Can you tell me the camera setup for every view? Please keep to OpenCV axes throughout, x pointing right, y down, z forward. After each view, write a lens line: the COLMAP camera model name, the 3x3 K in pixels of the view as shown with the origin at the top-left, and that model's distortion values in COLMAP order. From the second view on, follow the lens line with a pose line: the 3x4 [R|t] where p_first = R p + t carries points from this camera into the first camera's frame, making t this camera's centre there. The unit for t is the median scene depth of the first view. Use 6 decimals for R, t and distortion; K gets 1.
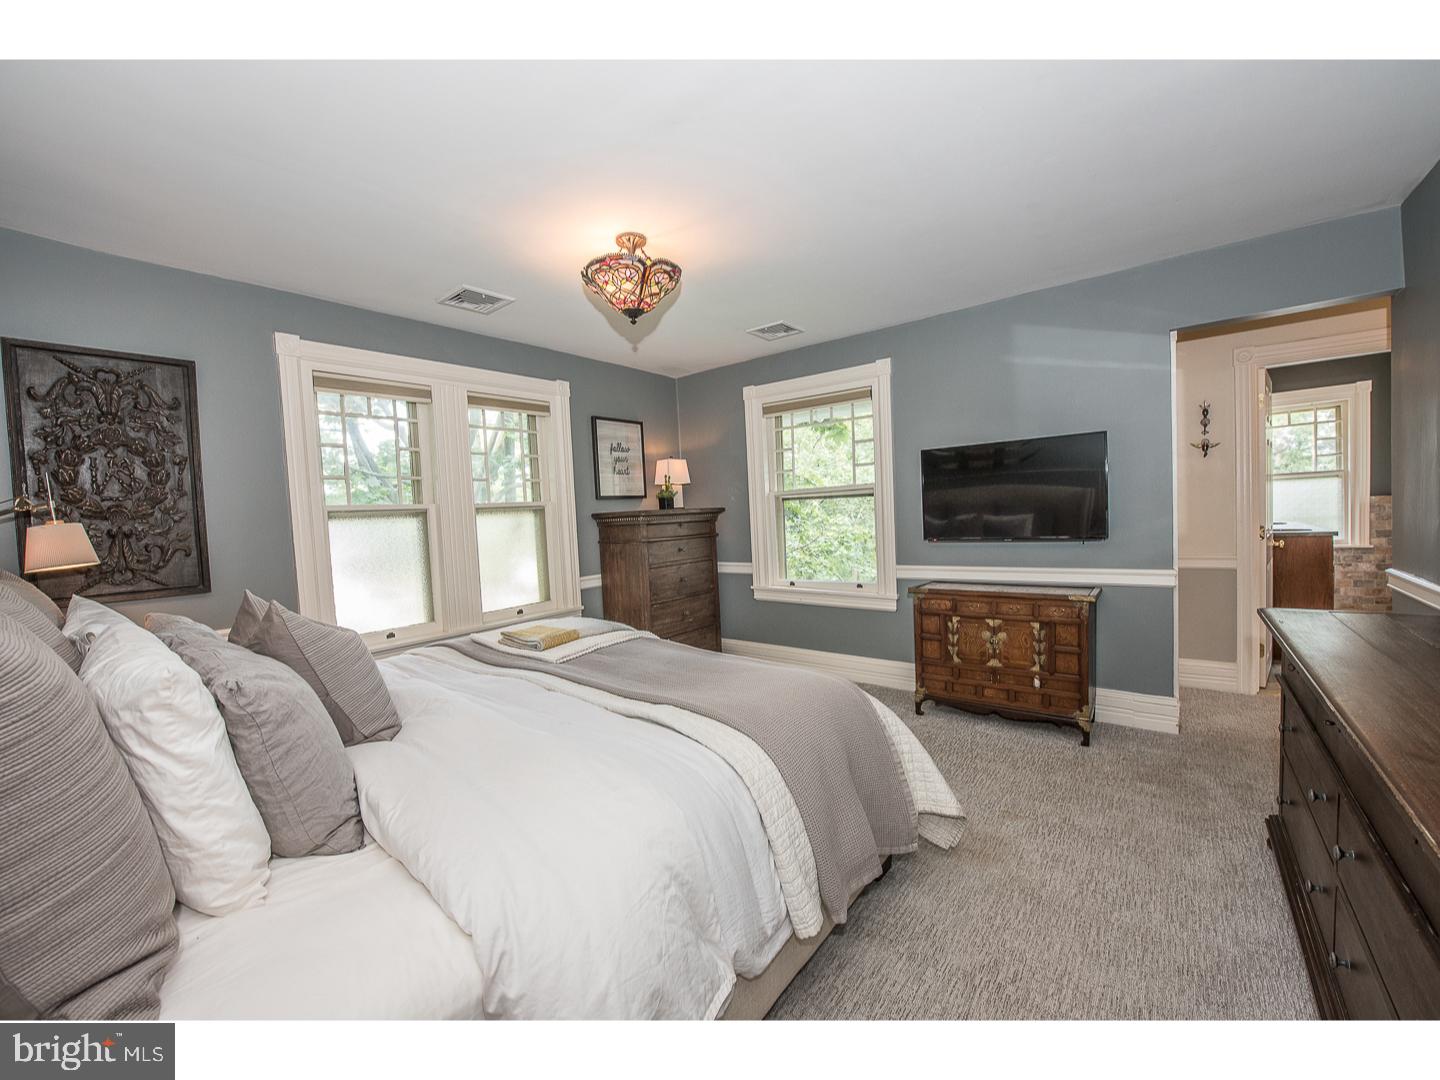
lens RADIAL K [[571.6, 0, 721.6], [0, 571.6, 542.1], [0, 0, 1]] dist [-0.013045, -0.005391]
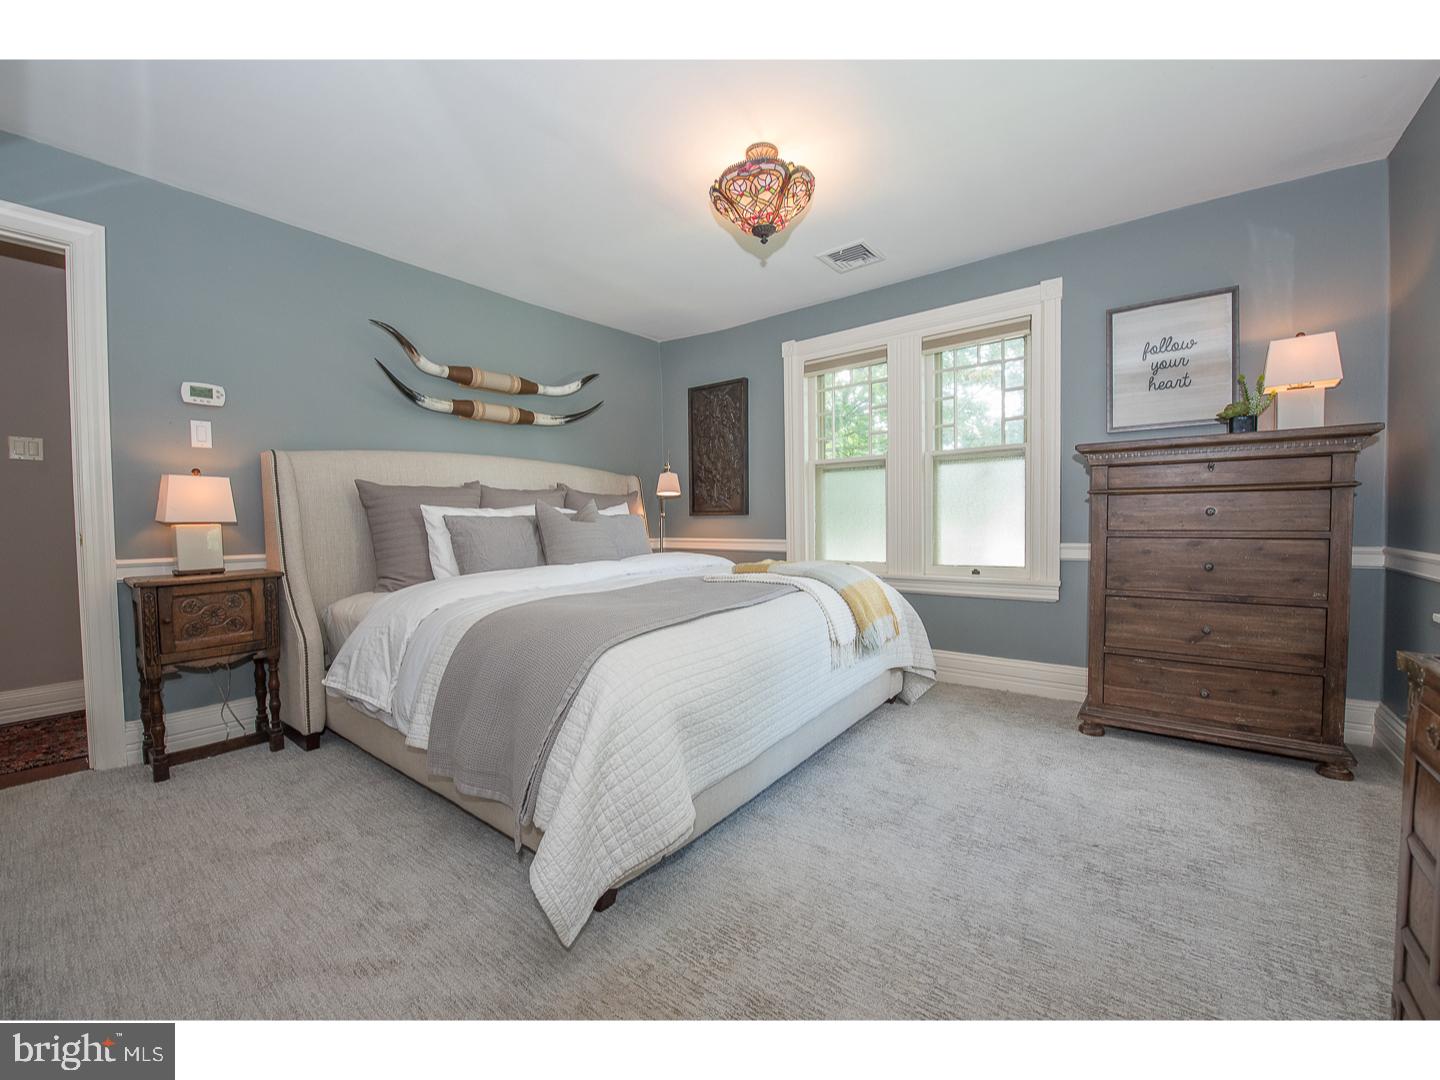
lens RADIAL K [[571.6, 0, 721.6], [0, 571.6, 542.1], [0, 0, 1]] dist [-0.013045, -0.005391]
pose [[0.002231, 0.084261, -0.996441, 0.480557], [-0.041717, 0.995584, 0.084095, 0.017115], [0.999127, 0.041381, 0.005736, 0.558465]]
